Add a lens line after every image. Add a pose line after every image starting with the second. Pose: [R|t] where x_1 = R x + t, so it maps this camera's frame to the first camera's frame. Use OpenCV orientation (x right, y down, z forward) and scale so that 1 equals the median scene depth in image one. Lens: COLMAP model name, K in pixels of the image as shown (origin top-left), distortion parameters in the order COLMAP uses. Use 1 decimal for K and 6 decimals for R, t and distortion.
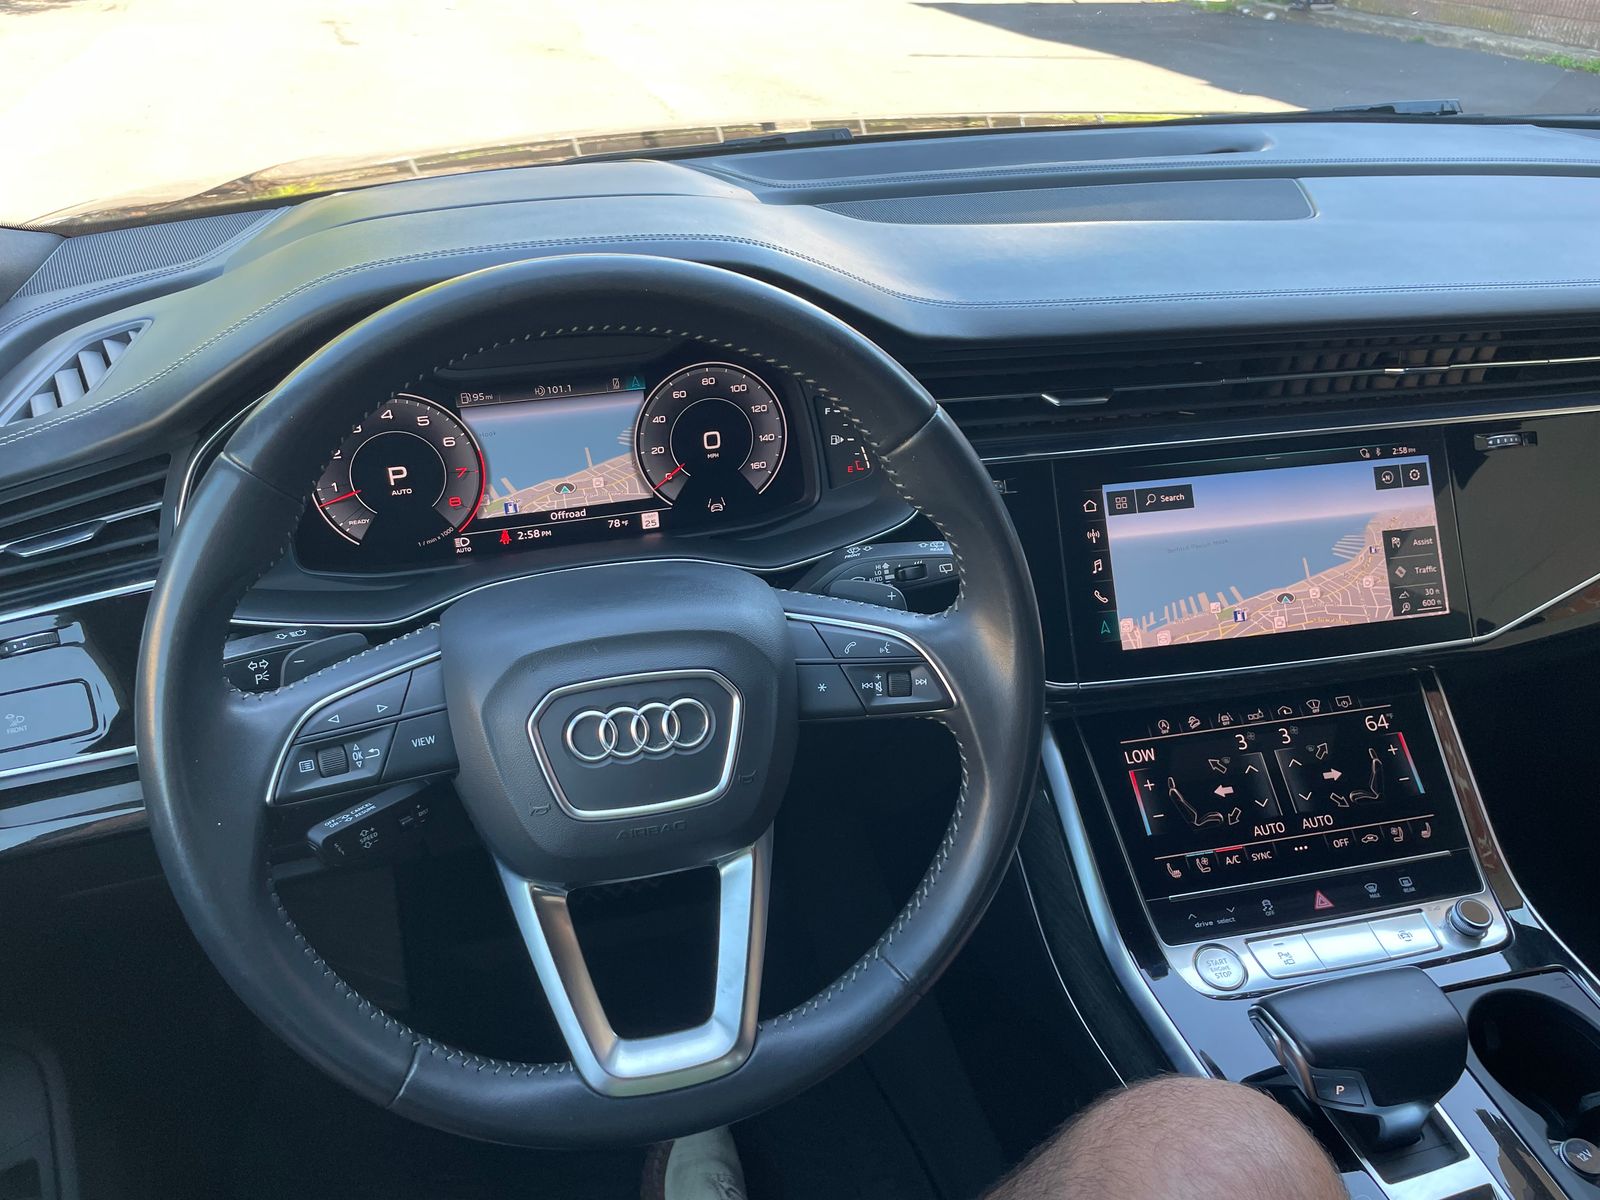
lens RADIAL K [[1215.1, 0, 785.4], [0, 1215.1, 609.5], [0, 0, 1]] dist [0.079080, -0.103128]
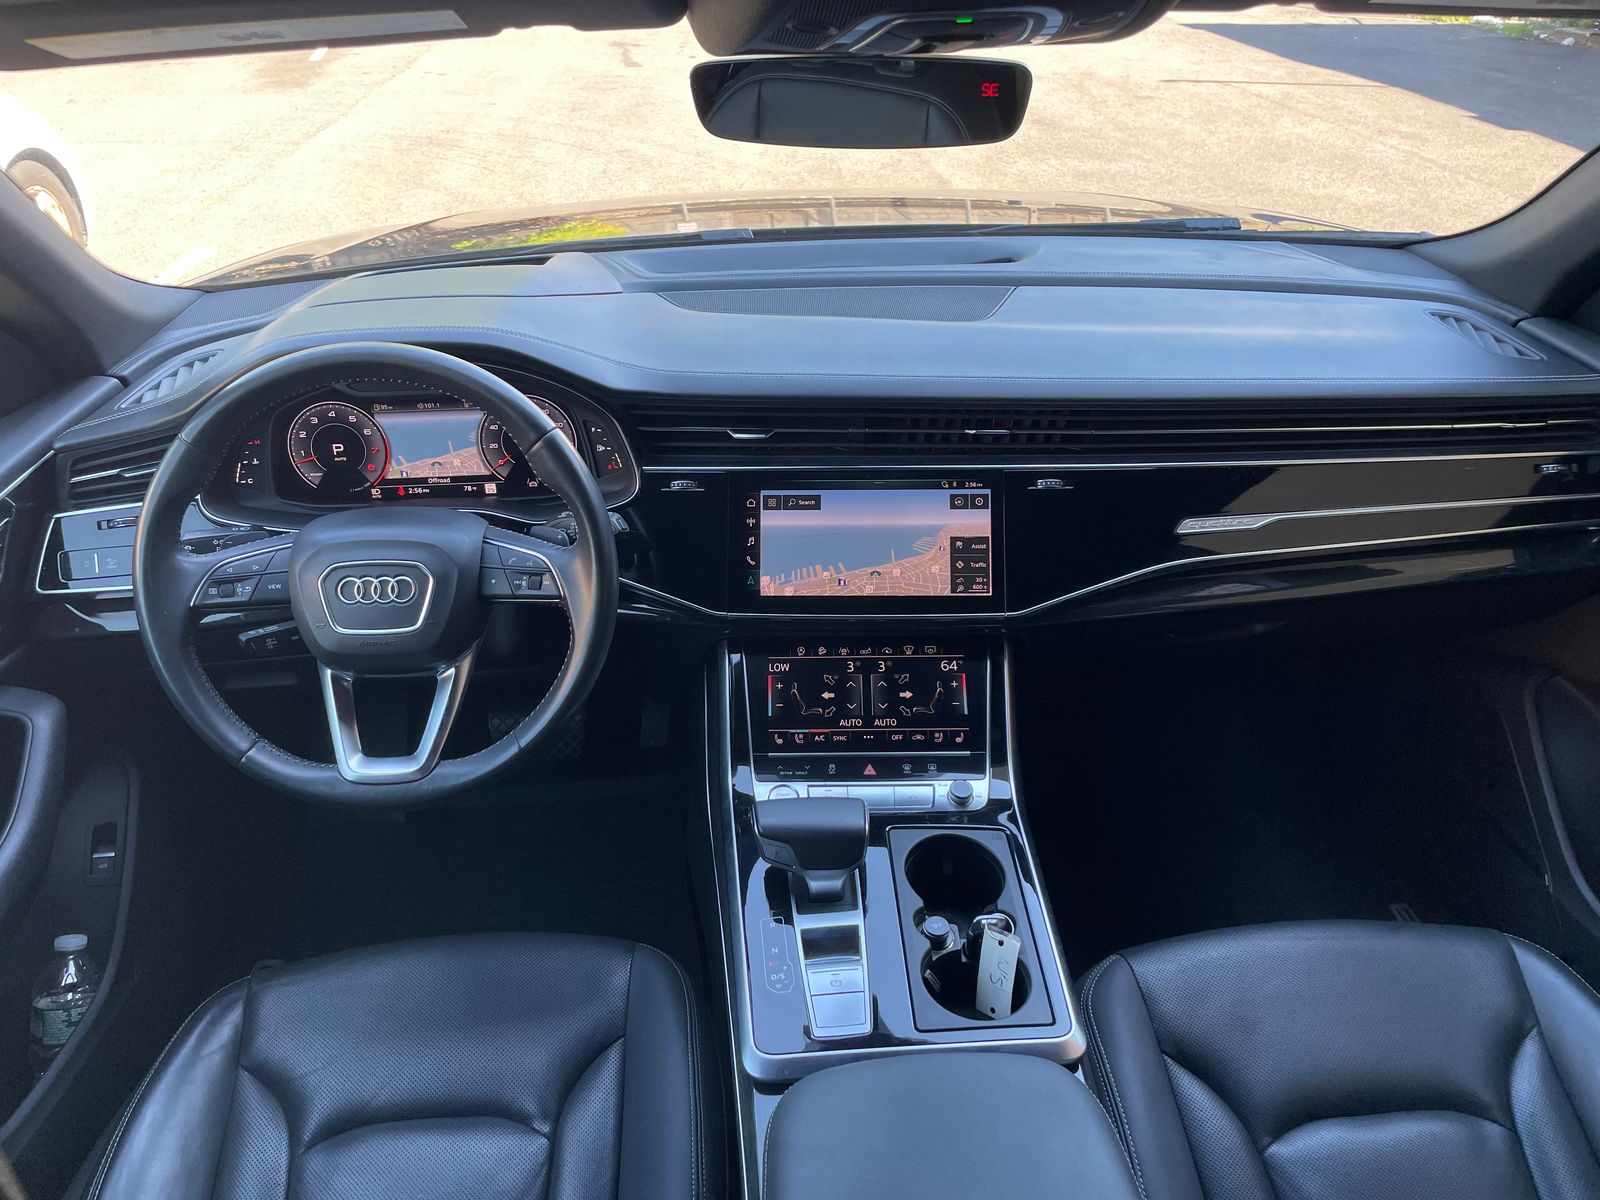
lens RADIAL K [[1215.1, 0, 787.2], [0, 1215.1, 588.3], [0, 0, 1]] dist [0.079080, -0.103128]
pose [[0.975646, 0.097562, -0.196460, 0.598434], [-0.100642, 0.994906, -0.005728, 0.028448], [0.194901, 0.025360, 0.980495, -0.510627]]
